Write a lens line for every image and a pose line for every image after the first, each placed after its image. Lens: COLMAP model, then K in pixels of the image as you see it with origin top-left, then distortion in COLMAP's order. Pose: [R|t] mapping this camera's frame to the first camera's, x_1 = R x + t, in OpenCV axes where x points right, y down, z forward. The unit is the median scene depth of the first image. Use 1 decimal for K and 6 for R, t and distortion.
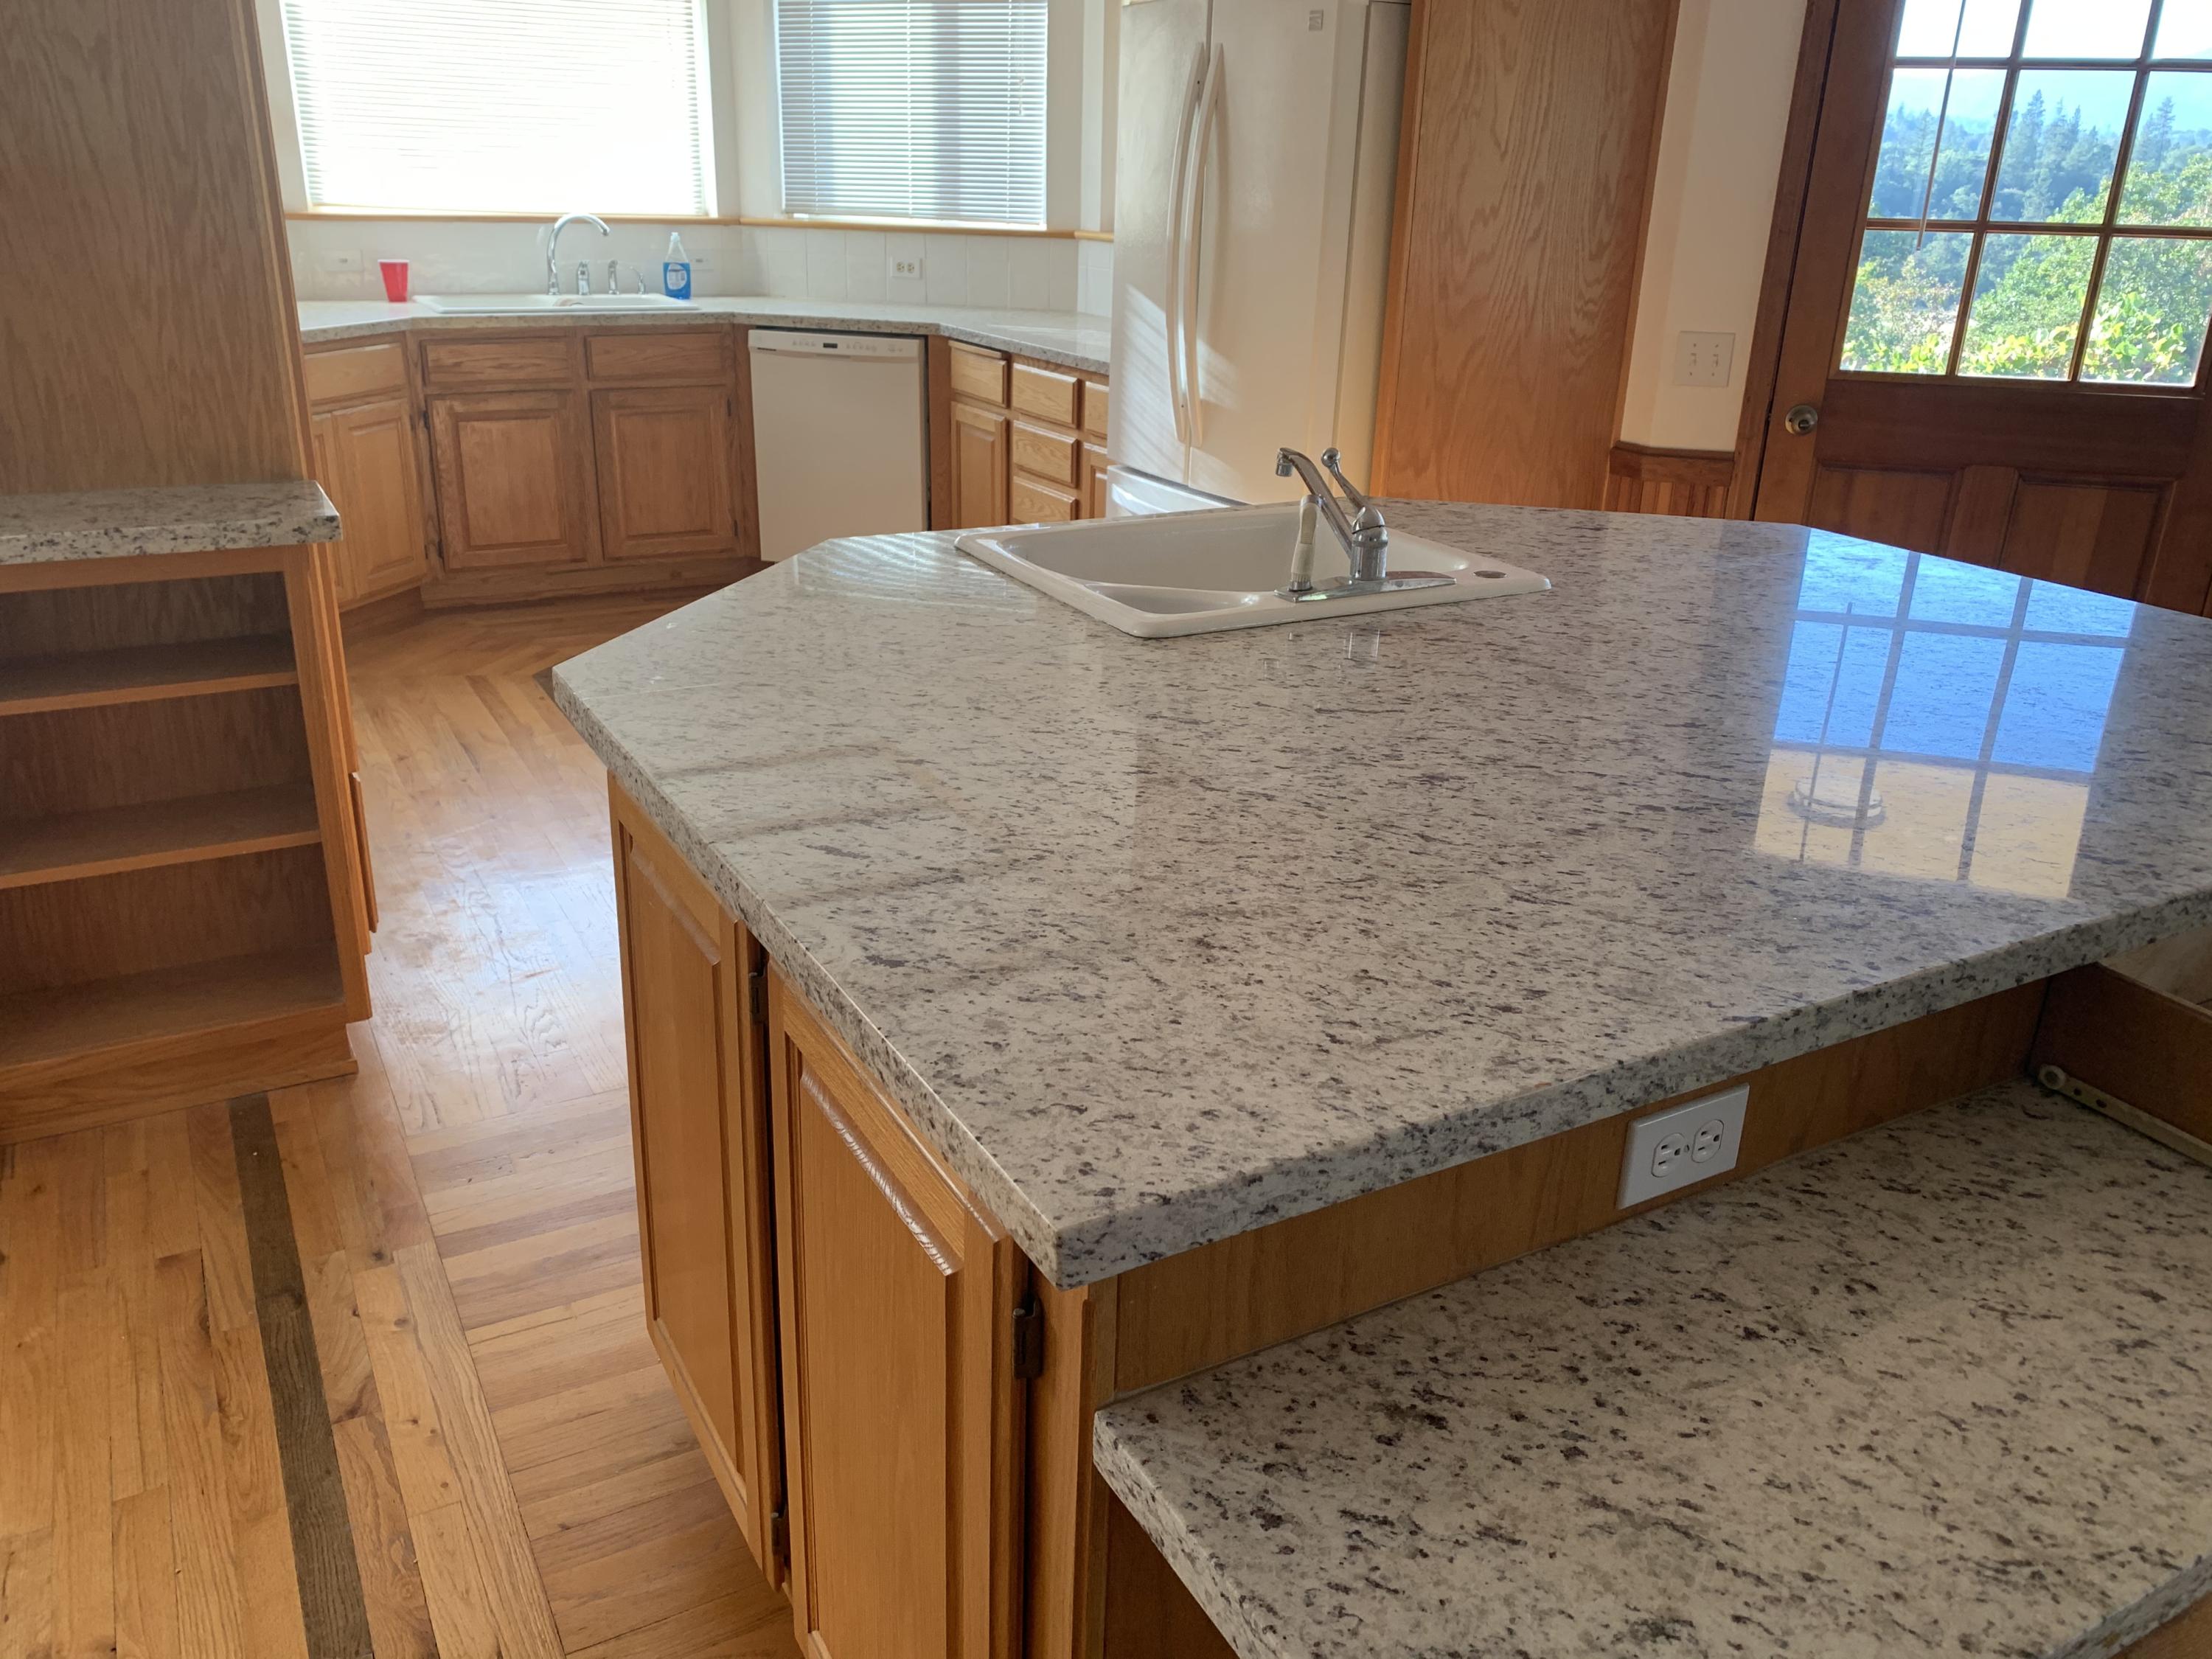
lens RADIAL K [[1729.7, 0, 1092.2], [0, 1729.7, 815.0], [0, 0, 1]] dist [0.060565, -0.081574]
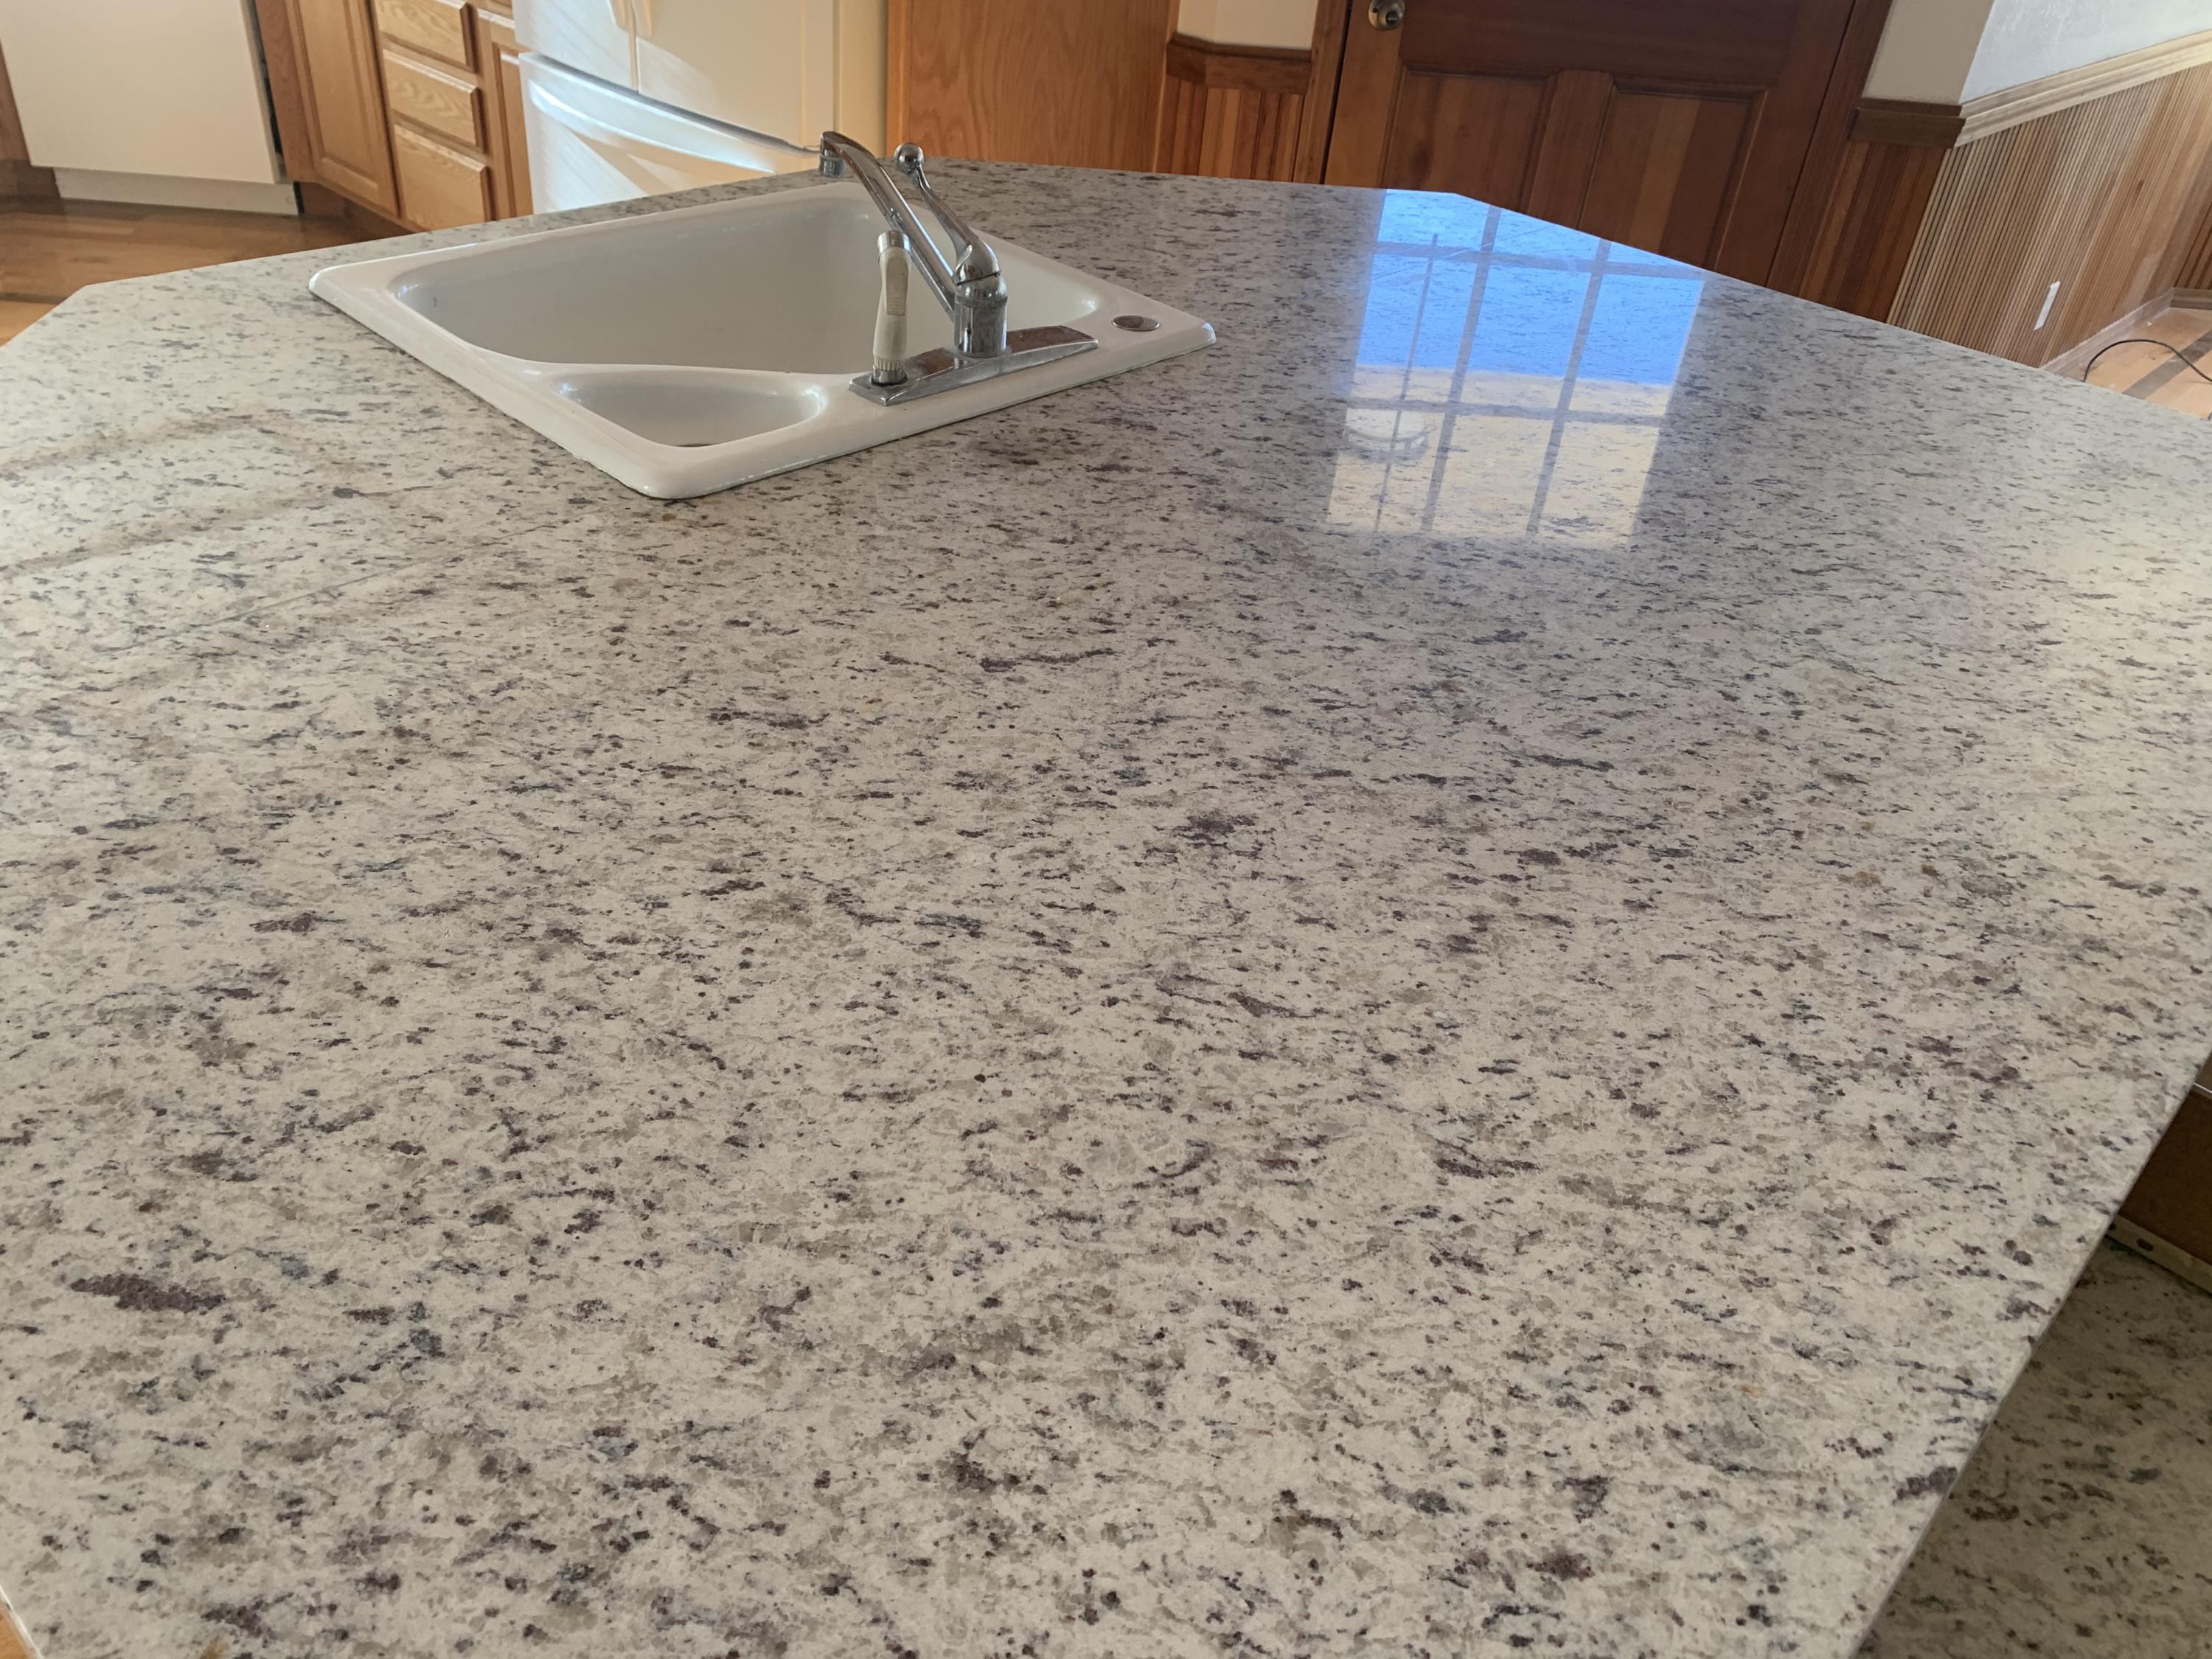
lens RADIAL K [[1696.6, 0, 1143.0], [0, 1696.6, 803.9], [0, 0, 1]] dist [0.147775, -0.280079]
pose [[0.943938, -0.129776, 0.303546, -0.011183], [0.048185, 0.963805, 0.262217, -0.173309], [-0.326589, -0.232891, 0.916025, 0.399621]]
